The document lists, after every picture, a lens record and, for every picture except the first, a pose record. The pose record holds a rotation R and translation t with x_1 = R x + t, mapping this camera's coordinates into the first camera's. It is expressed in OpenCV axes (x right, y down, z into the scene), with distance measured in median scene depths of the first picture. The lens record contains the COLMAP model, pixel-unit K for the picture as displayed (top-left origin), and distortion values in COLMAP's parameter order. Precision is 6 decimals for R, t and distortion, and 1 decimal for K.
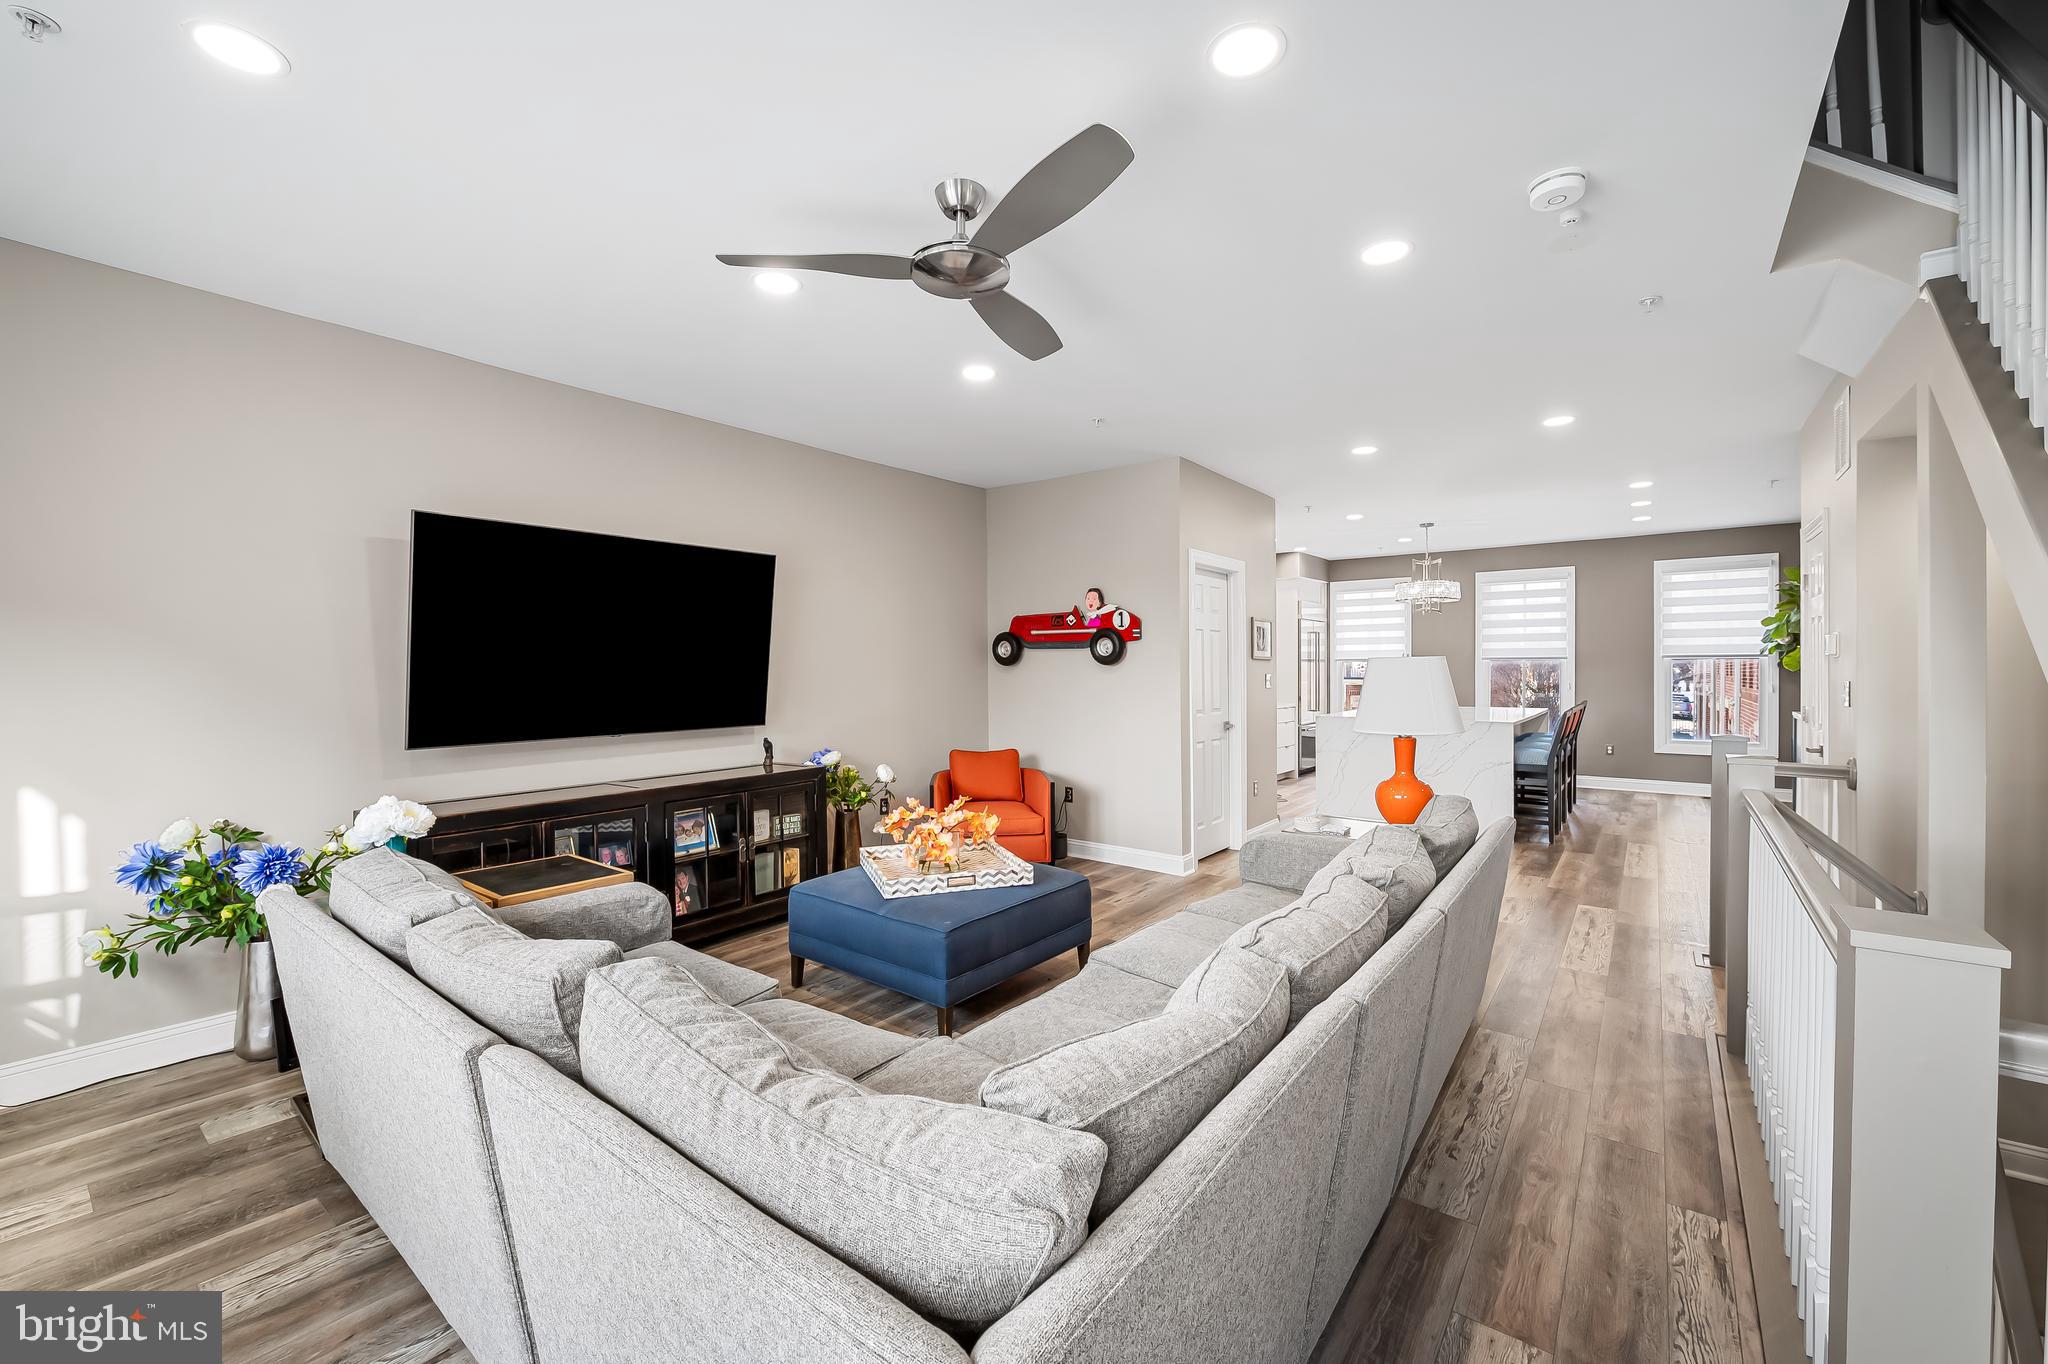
lens RADIAL K [[815.6, 0, 1035.6], [0, 815.6, 674.3], [0, 0, 1]] dist [-0.004038, -0.001146]
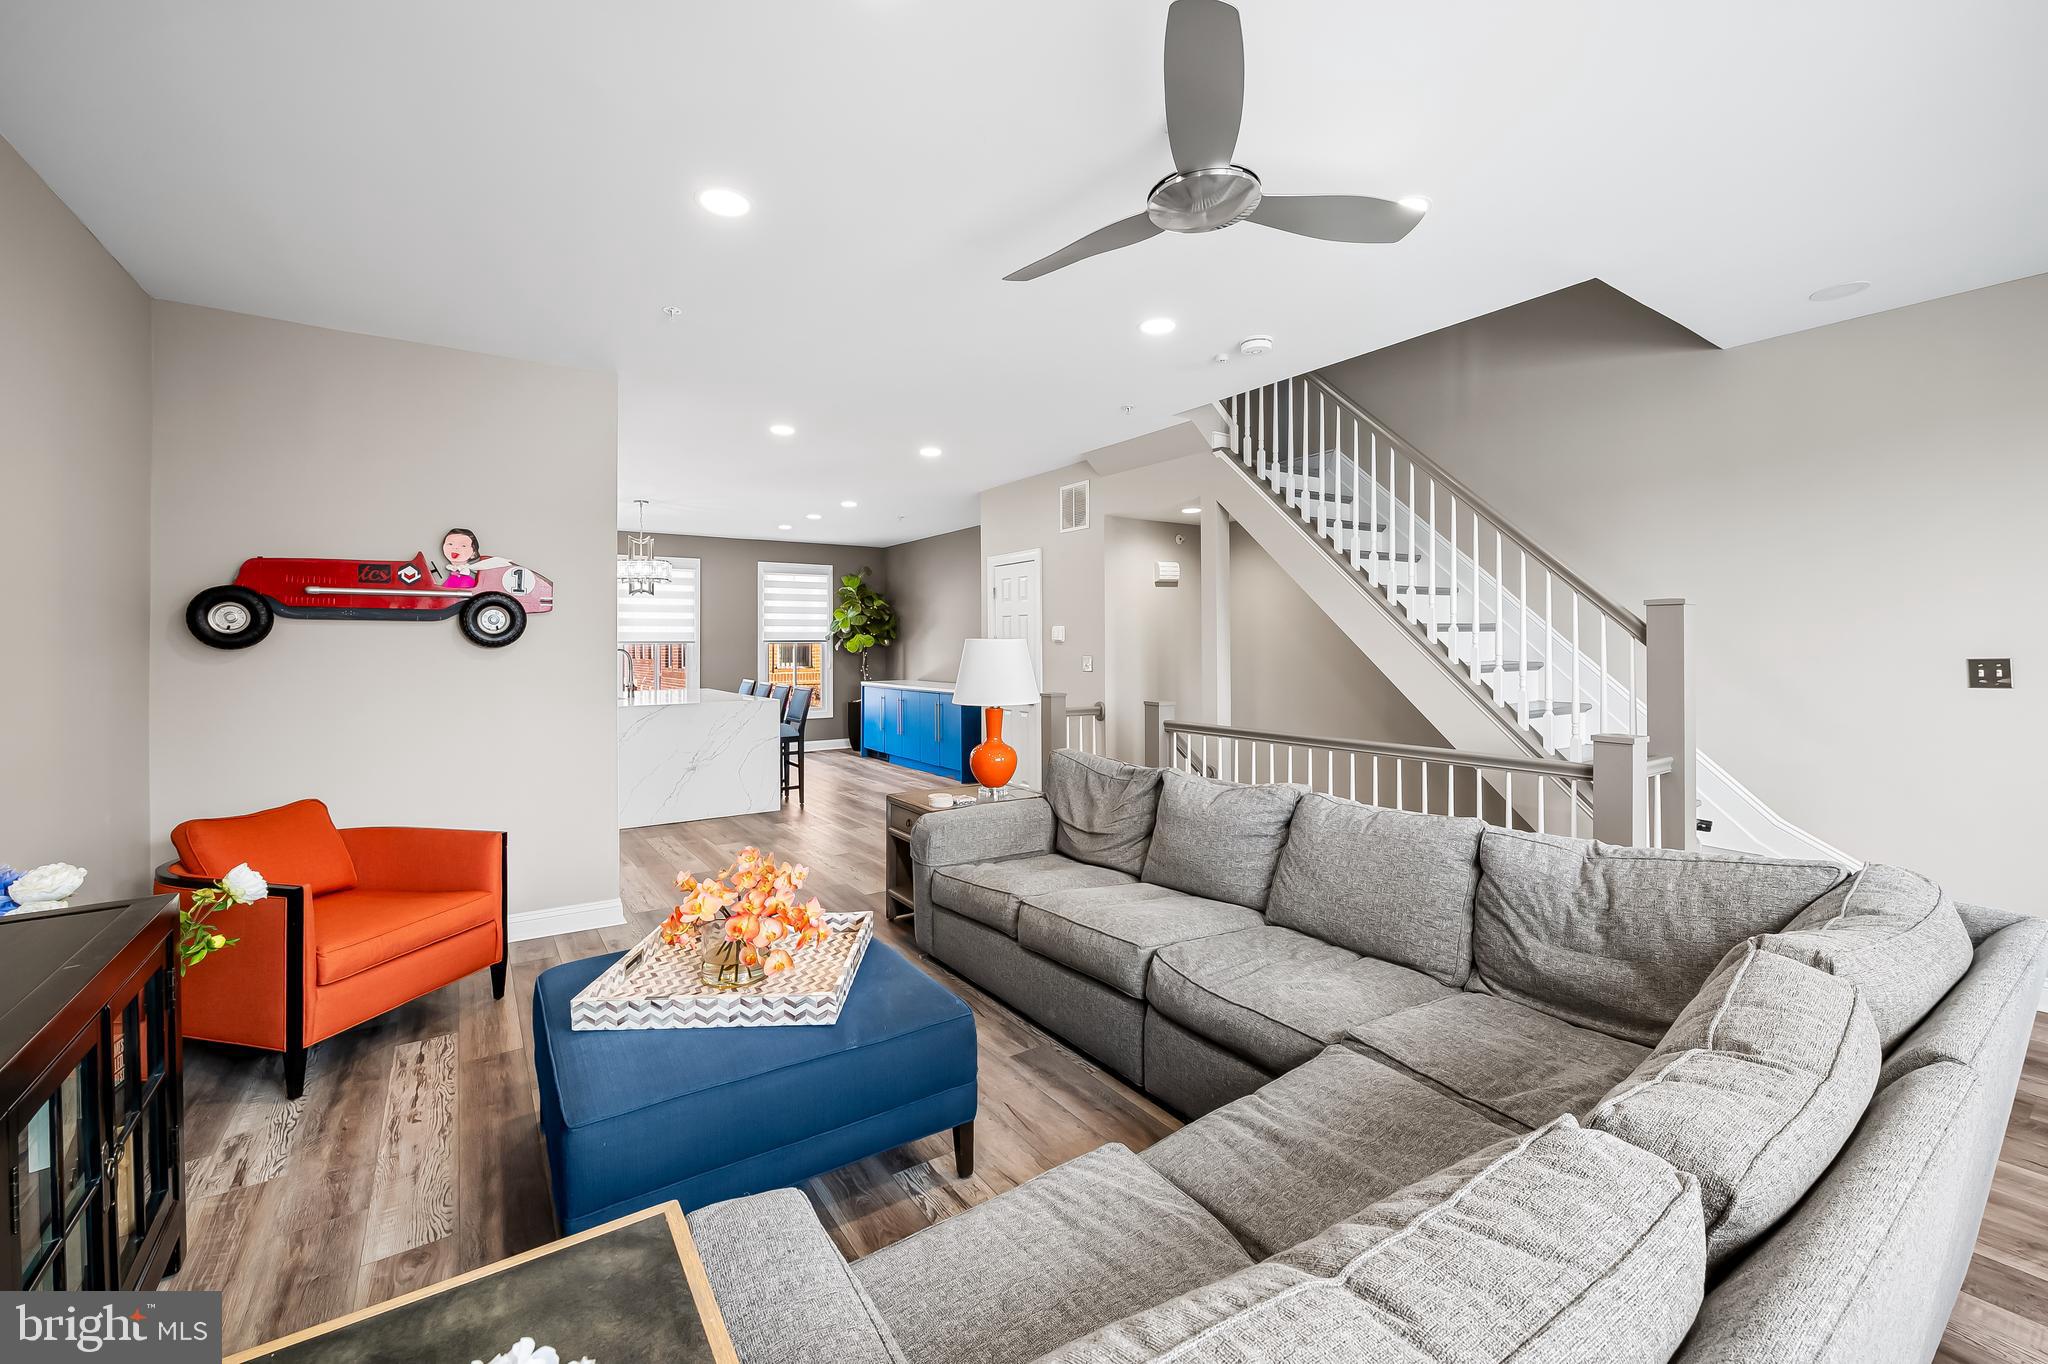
lens RADIAL K [[815.6, 0, 1030.0], [0, 815.6, 645.8], [0, 0, 1]] dist [-0.004038, -0.001146]
pose [[0.324308, 0.002461, 0.945948, -0.388503], [0.012728, 0.999895, -0.006966, -0.001969], [-0.945866, 0.014299, 0.324242, 0.352839]]
